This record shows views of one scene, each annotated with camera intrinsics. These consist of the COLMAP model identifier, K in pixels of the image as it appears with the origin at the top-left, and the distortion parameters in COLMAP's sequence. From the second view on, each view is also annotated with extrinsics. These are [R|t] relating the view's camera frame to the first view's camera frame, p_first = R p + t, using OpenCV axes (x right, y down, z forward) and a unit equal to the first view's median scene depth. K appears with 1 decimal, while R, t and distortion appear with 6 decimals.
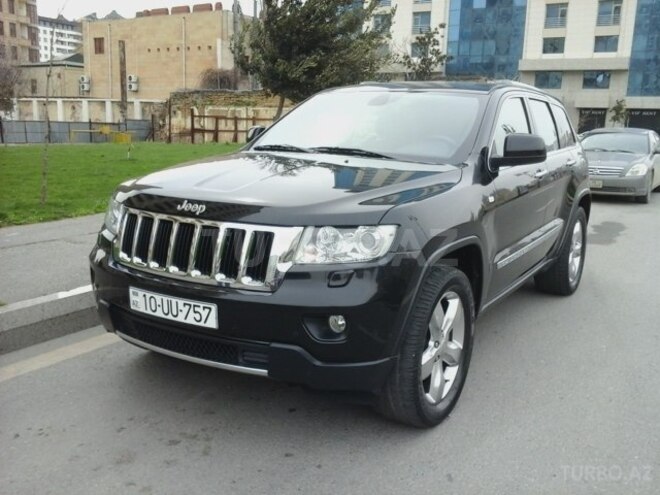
lens RADIAL K [[623.9, 0, 330.0], [0, 623.9, 247.5], [0, 0, 1]] dist [0.006865, 0.002602]
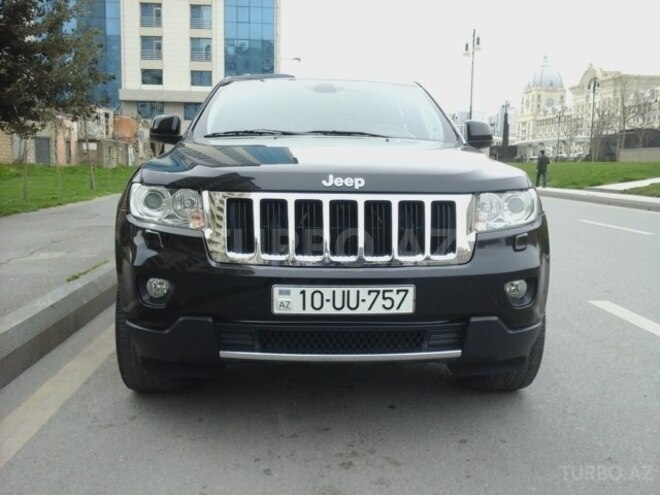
lens RADIAL K [[630.9, 0, 330.0], [0, 630.9, 247.5], [0, 0, 1]] dist [0.055336, -0.003423]
pose [[0.833256, -0.086484, 0.546081, -0.739113], [0.112018, 0.993614, -0.013565, 0.035848], [-0.541421, 0.072474, 0.837622, 0.297987]]
